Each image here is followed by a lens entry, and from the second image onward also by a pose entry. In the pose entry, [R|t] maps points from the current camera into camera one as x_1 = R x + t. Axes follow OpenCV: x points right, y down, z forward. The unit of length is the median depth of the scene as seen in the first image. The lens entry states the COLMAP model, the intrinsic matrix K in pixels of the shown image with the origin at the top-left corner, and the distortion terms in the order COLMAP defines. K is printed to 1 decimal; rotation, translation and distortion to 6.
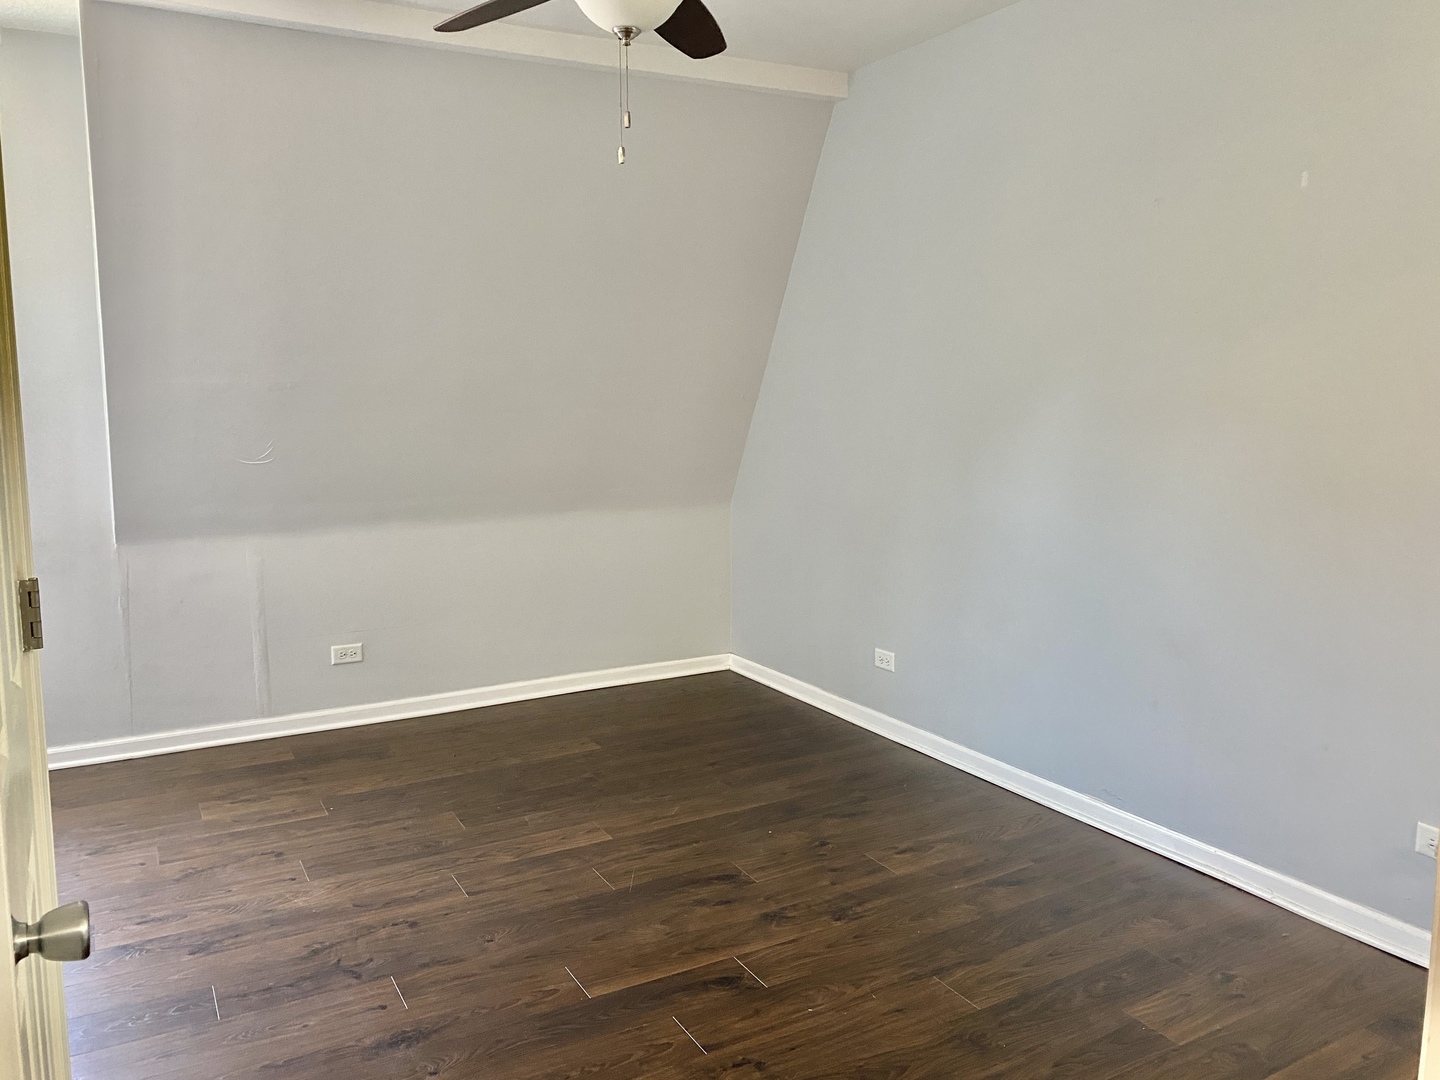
lens RADIAL K [[1106.7, 0, 718.3], [0, 1106.7, 532.5], [0, 0, 1]] dist [0.117080, -0.346139]
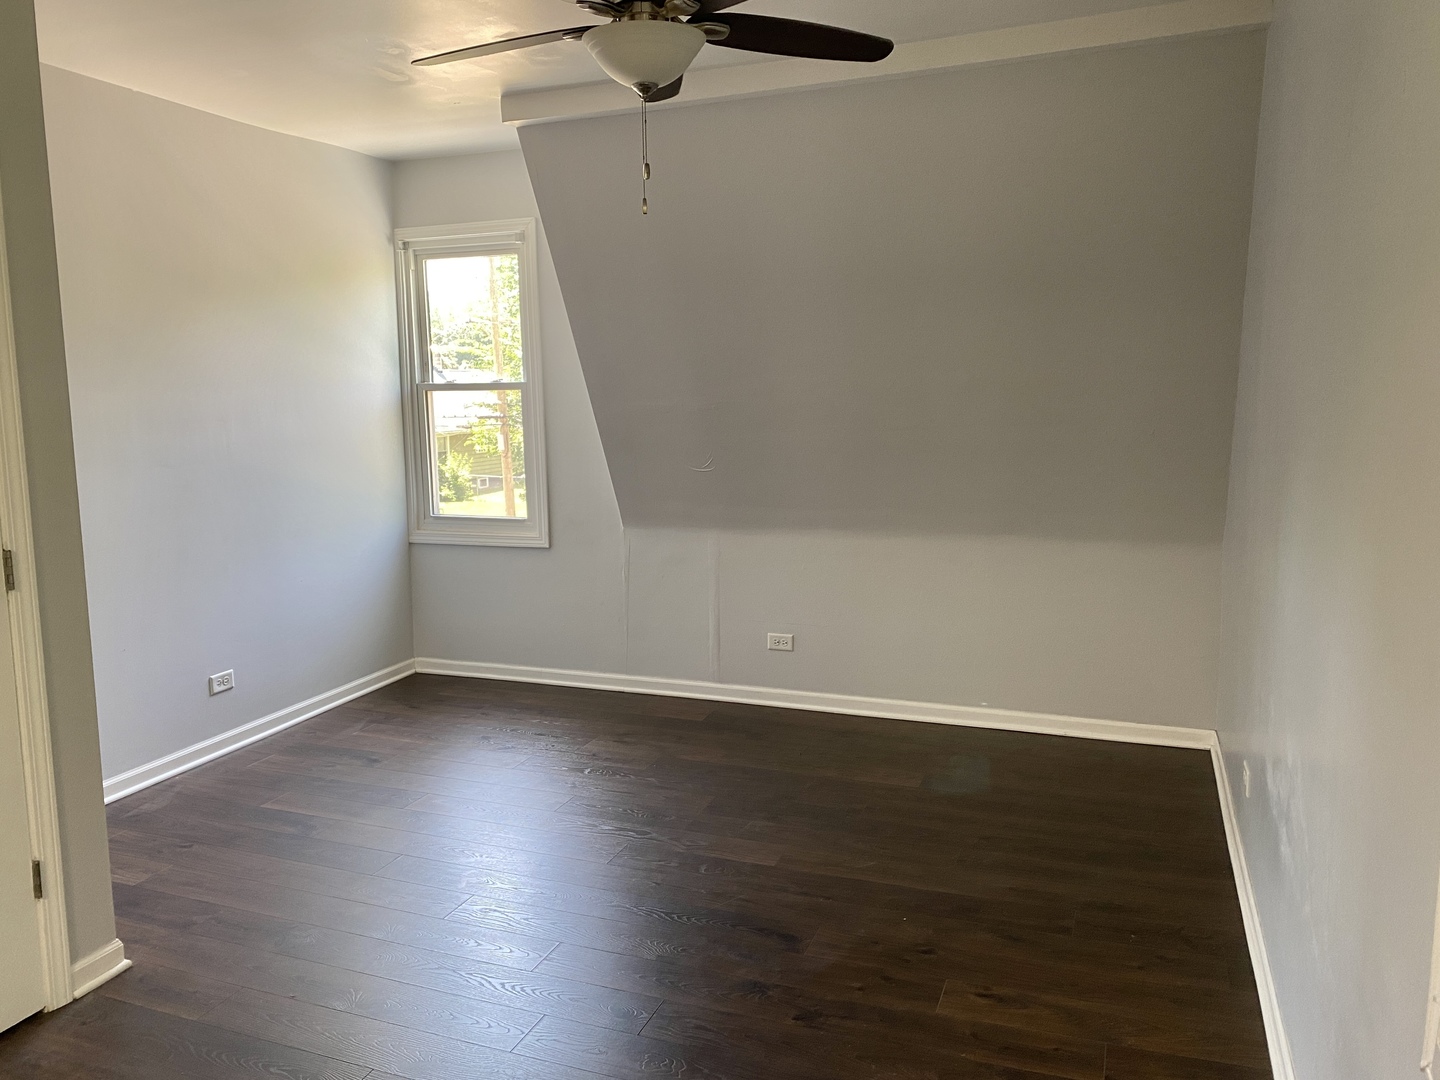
lens RADIAL K [[1106.7, 0, 718.3], [0, 1106.7, 532.5], [0, 0, 1]] dist [0.117080, -0.346139]
pose [[0.639290, 0.100727, -0.762340, 0.577812], [-0.093938, 0.994188, 0.052585, -0.065394], [0.763206, 0.037996, 0.645037, 0.297668]]
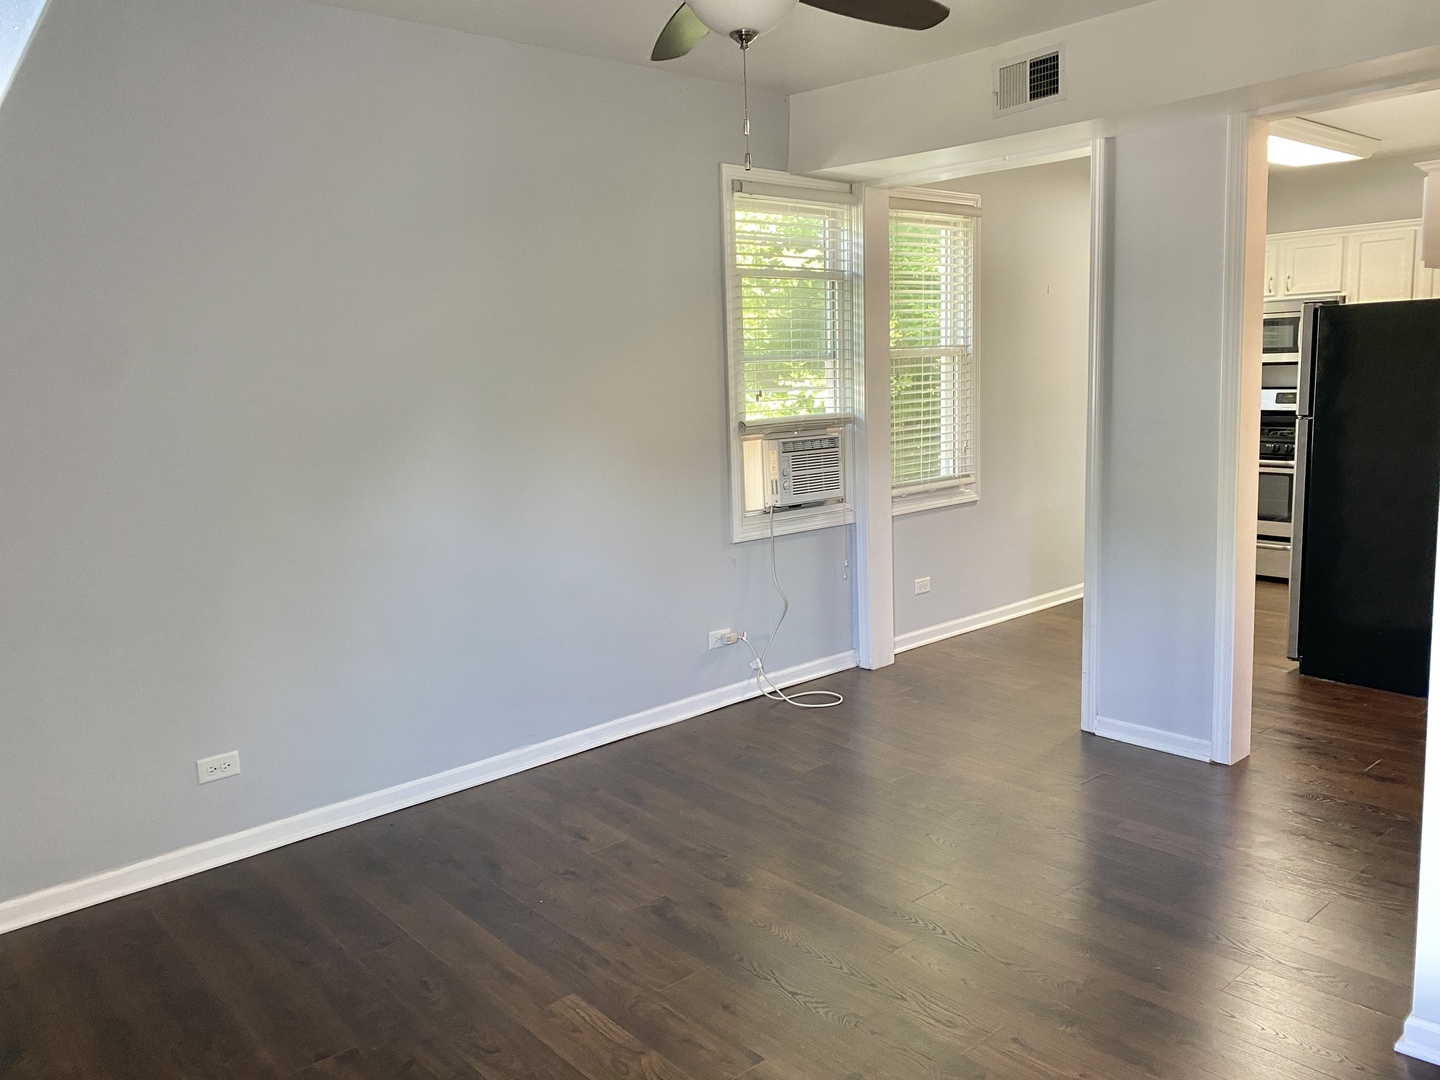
lens RADIAL K [[1106.7, 0, 718.3], [0, 1106.7, 532.5], [0, 0, 1]] dist [0.117080, -0.346139]
pose [[-0.221862, -0.126848, 0.966792, -0.783518], [0.164645, 0.972392, 0.165366, -0.136380], [-0.961077, 0.195866, -0.194852, 0.953020]]
